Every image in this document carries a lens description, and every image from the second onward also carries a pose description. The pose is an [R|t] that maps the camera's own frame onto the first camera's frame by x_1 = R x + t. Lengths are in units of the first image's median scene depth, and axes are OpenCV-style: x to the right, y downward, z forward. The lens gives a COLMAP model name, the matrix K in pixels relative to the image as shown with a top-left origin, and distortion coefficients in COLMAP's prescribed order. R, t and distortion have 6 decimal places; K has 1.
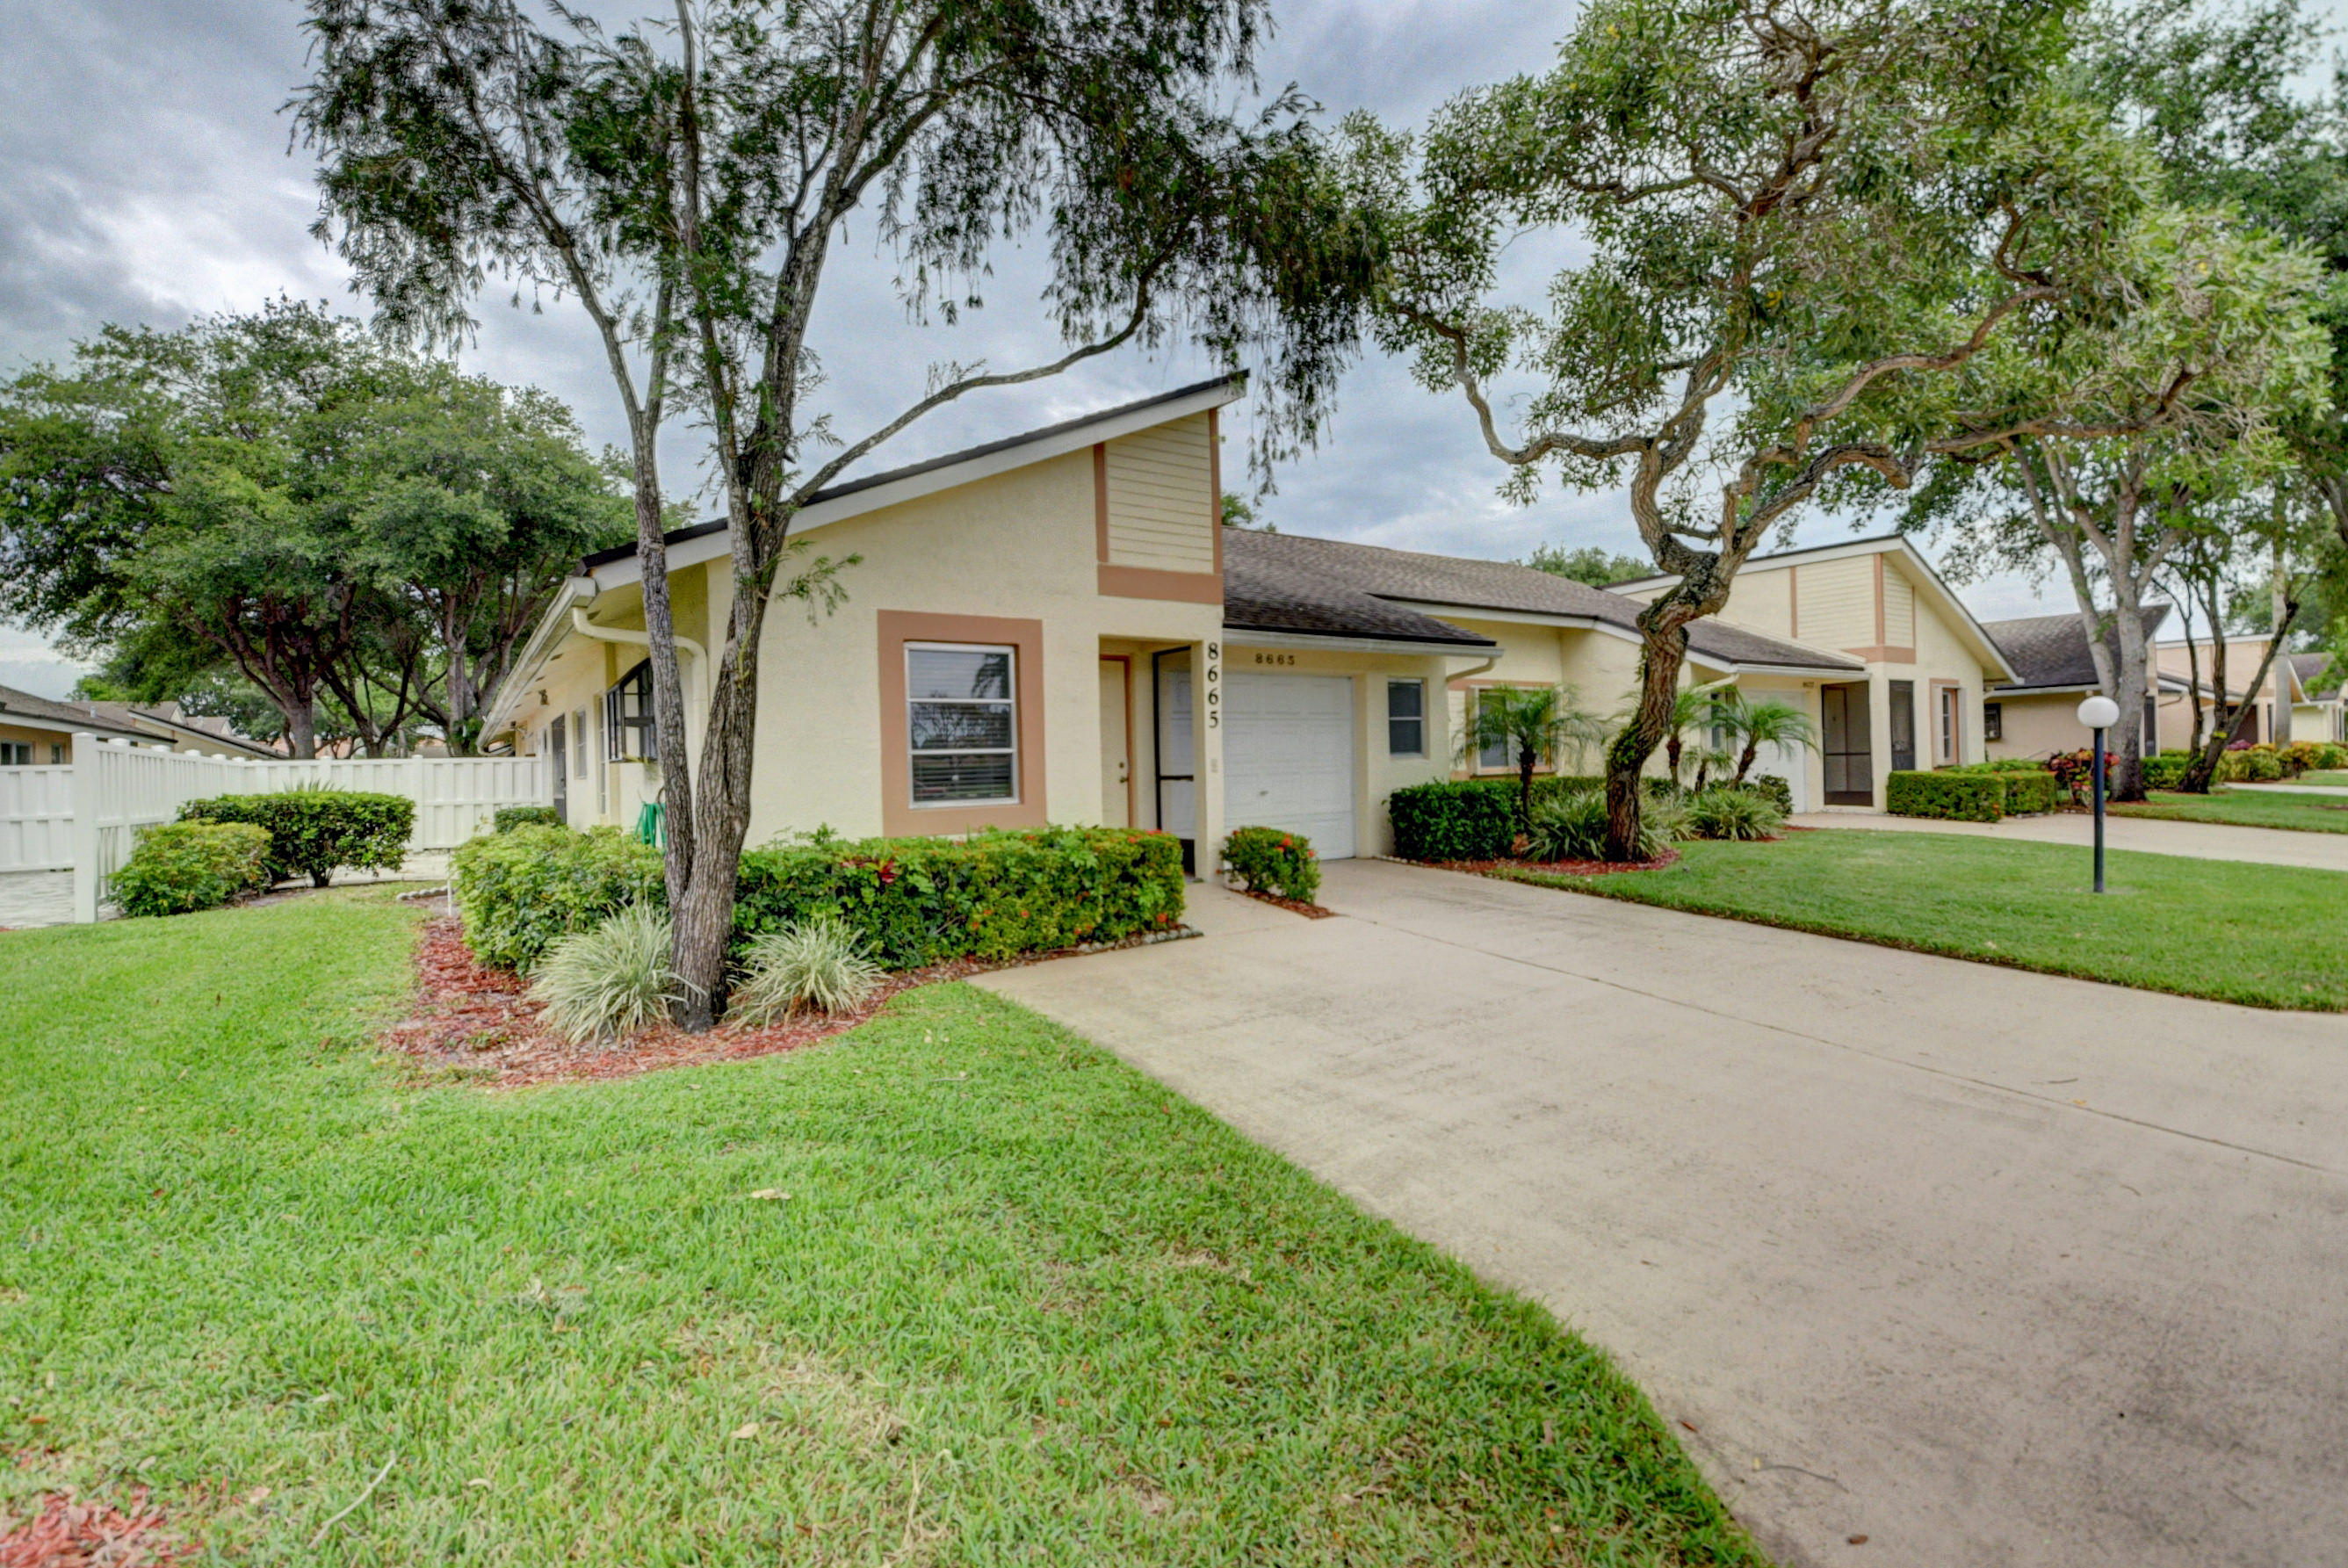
lens RADIAL K [[1030.9, 0, 1169.3], [0, 1030.9, 778.2], [0, 0, 1]] dist [0.009506, -0.021055]
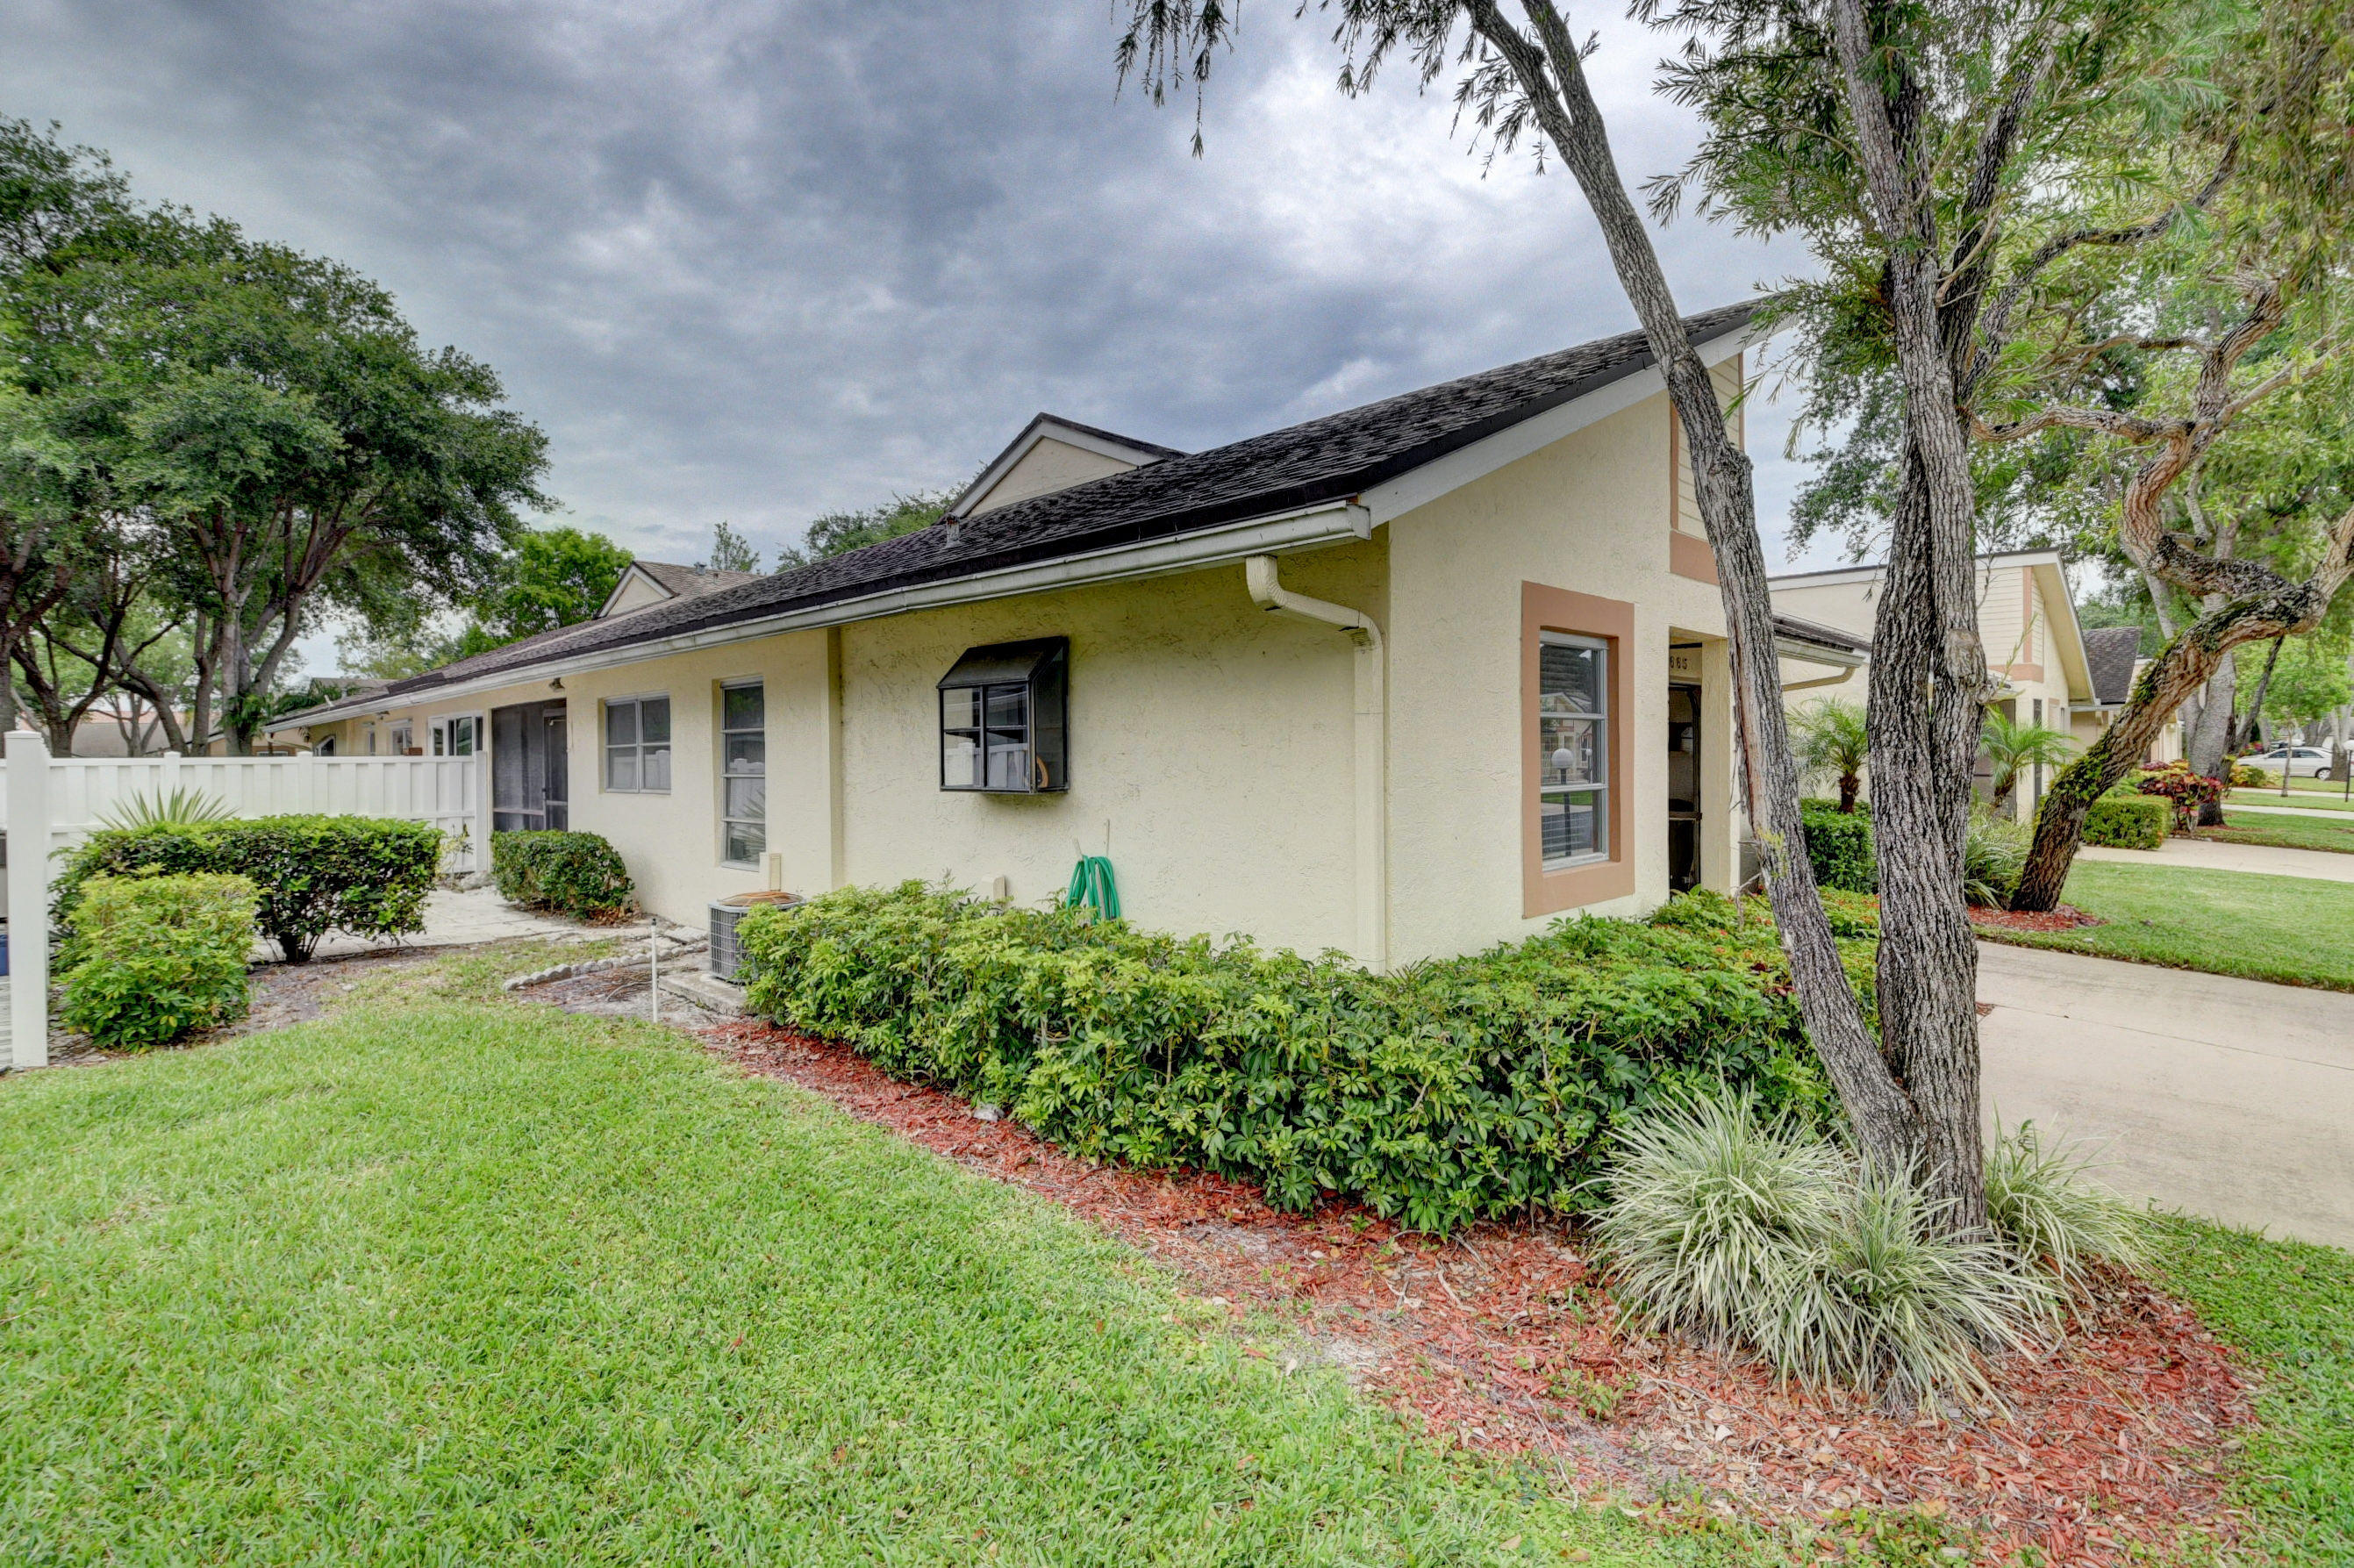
lens RADIAL K [[1106.4, 0, 1180.0], [0, 1106.4, 796.2], [0, 0, 1]] dist [-0.026430, -0.000528]
pose [[0.982659, 0.009577, 0.185175, -0.514407], [-0.013619, 0.999696, 0.020566, -0.027871], [-0.184921, -0.022731, 0.982490, 0.273136]]
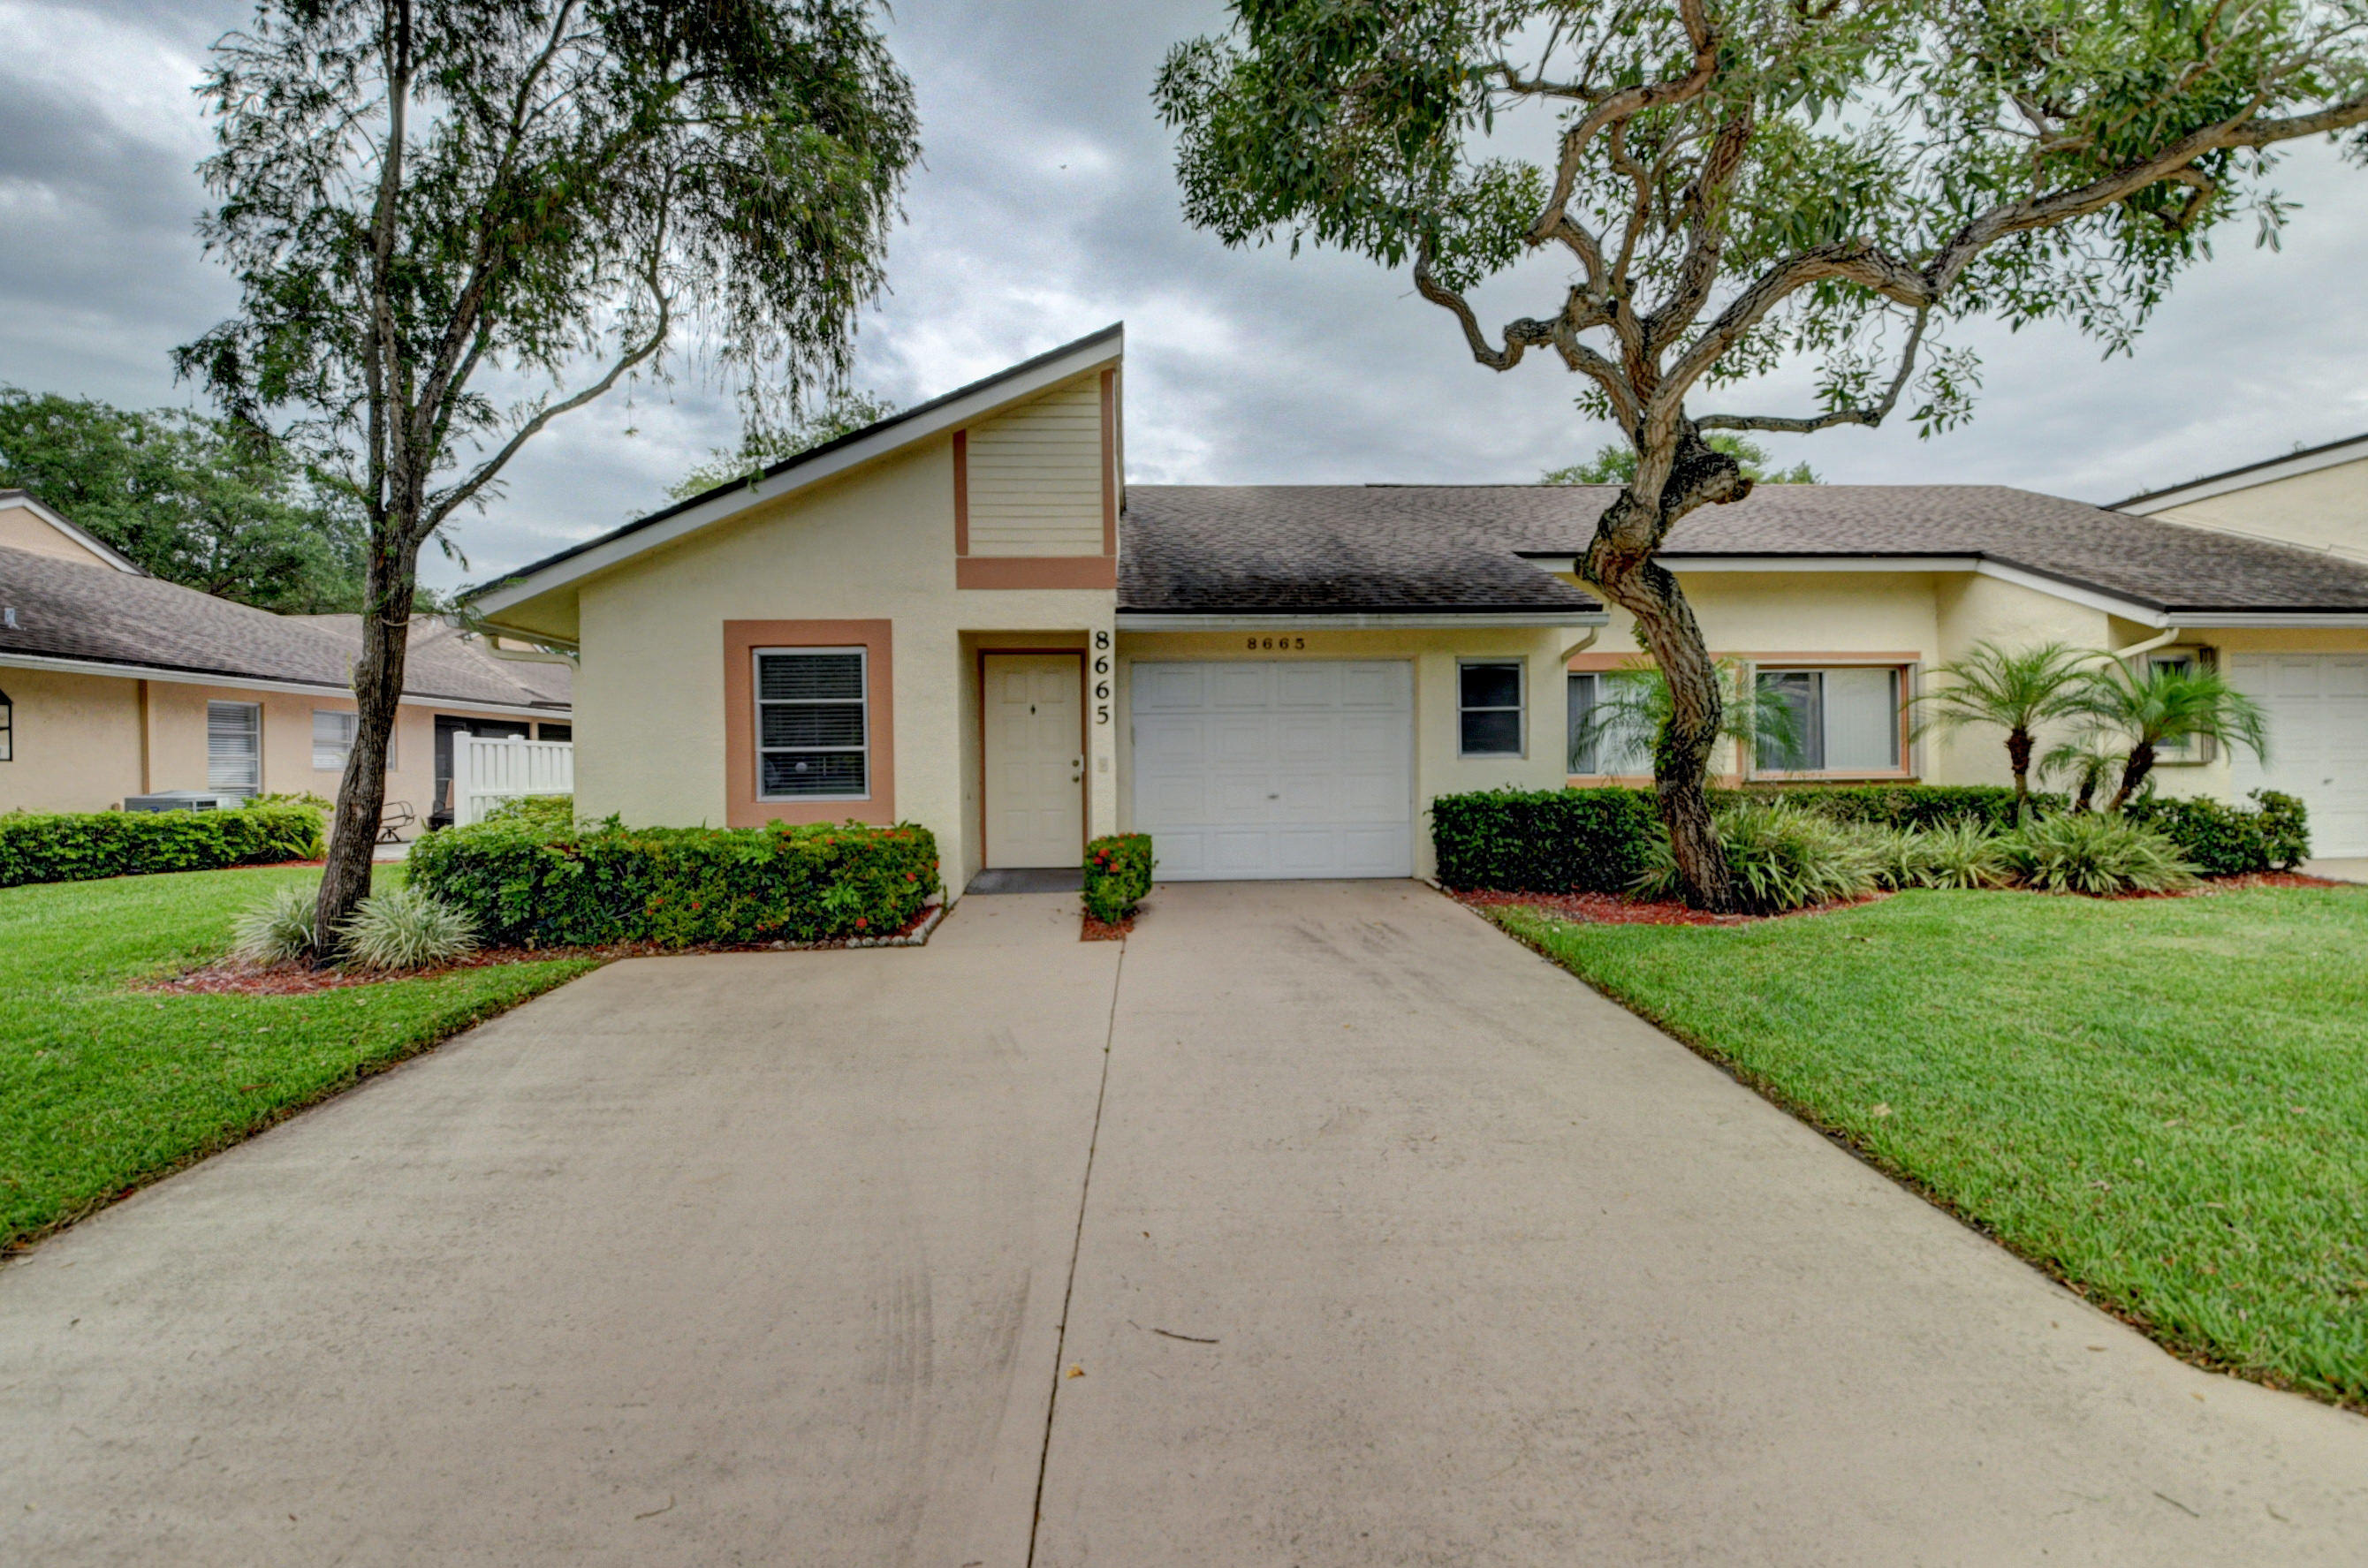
lens RADIAL K [[1039.5, 0, 1179.3], [0, 1039.5, 778.1], [0, 0, 1]] dist [0.009506, -0.021055]
pose [[0.854335, 0.019752, -0.519348, 0.582199], [-0.016154, 0.999804, 0.011452, -0.012597], [0.519472, -0.001394, 0.854486, 0.247173]]
